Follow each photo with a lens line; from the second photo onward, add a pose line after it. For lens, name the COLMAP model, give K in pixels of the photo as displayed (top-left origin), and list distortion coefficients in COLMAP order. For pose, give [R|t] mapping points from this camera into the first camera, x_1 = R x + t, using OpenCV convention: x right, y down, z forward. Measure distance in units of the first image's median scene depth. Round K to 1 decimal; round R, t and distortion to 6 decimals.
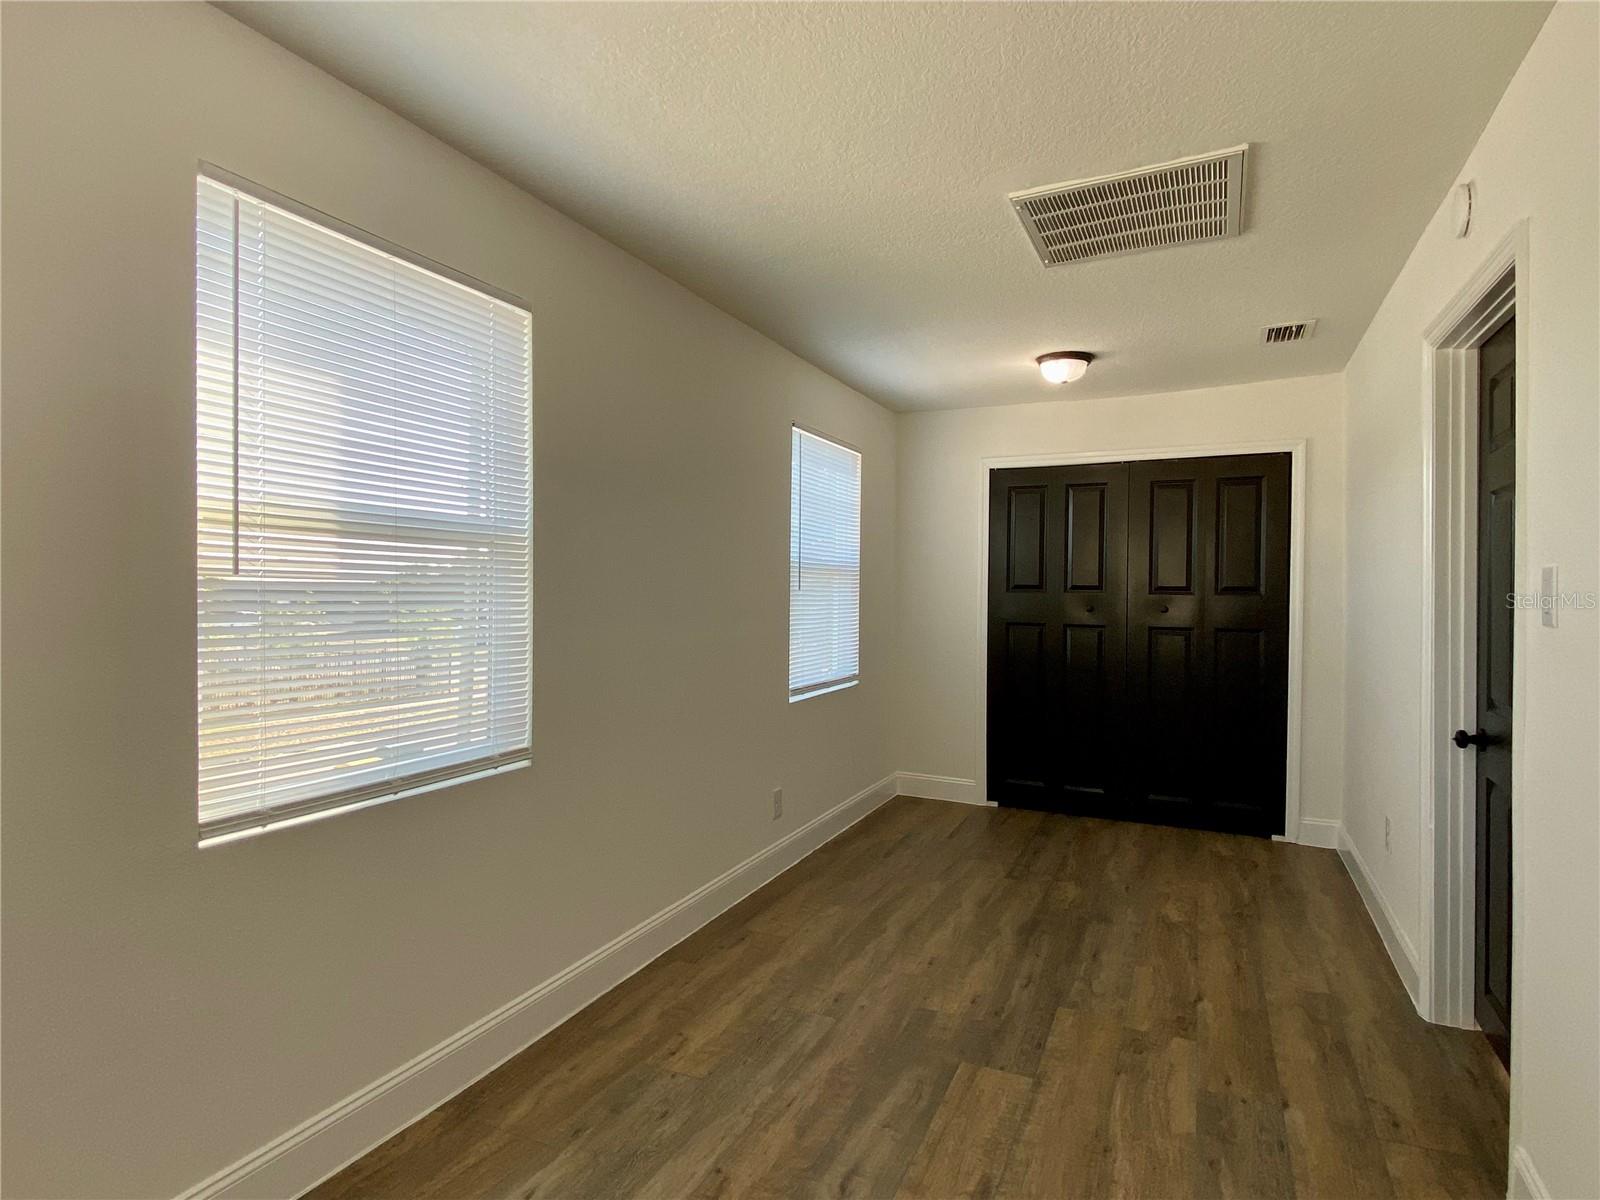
lens RADIAL K [[879.7, 0, 800.0], [0, 879.7, 600.0], [0, 0, 1]] dist [0.003410, -0.015552]
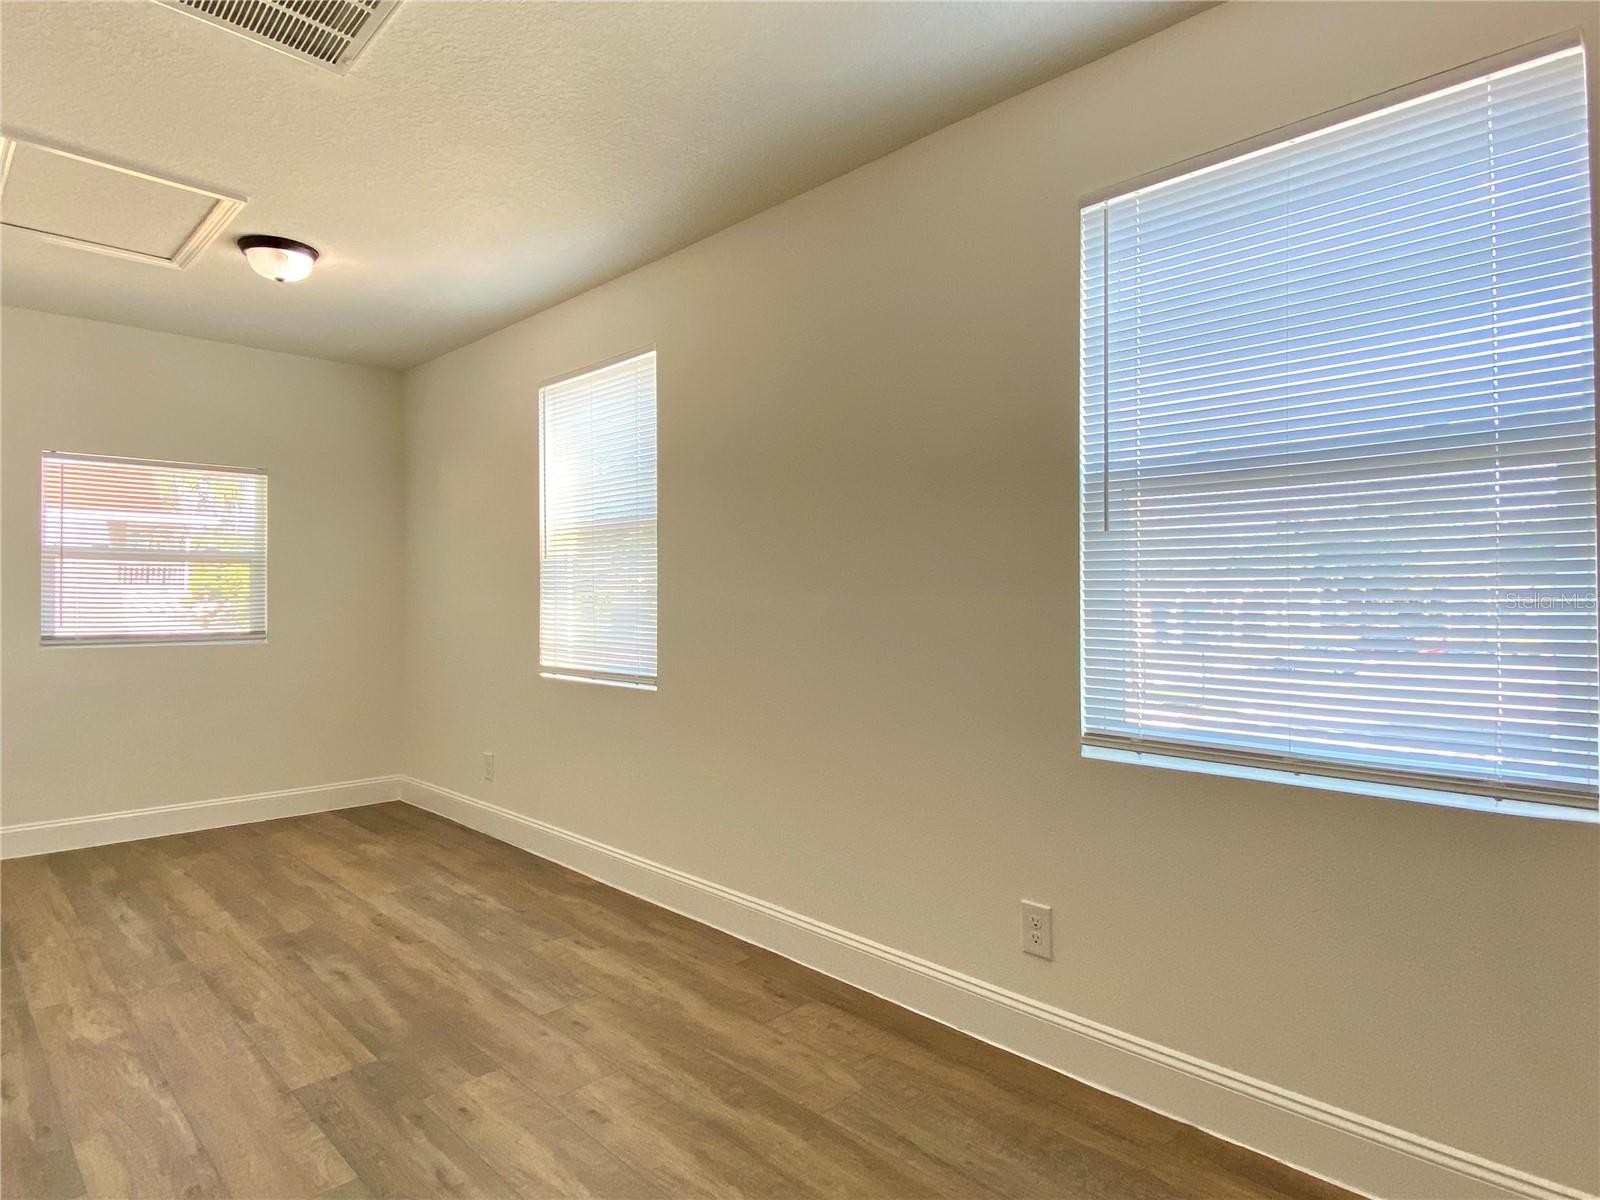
lens RADIAL K [[921.2, 0, 806.4], [0, 921.2, 581.0], [0, 0, 1]] dist [0.039310, -0.016418]
pose [[-0.366594, -0.008263, -0.930344, 0.907165], [-0.004120, 0.999965, -0.007258, 0.031130], [0.930372, 0.001173, -0.366615, 1.728011]]
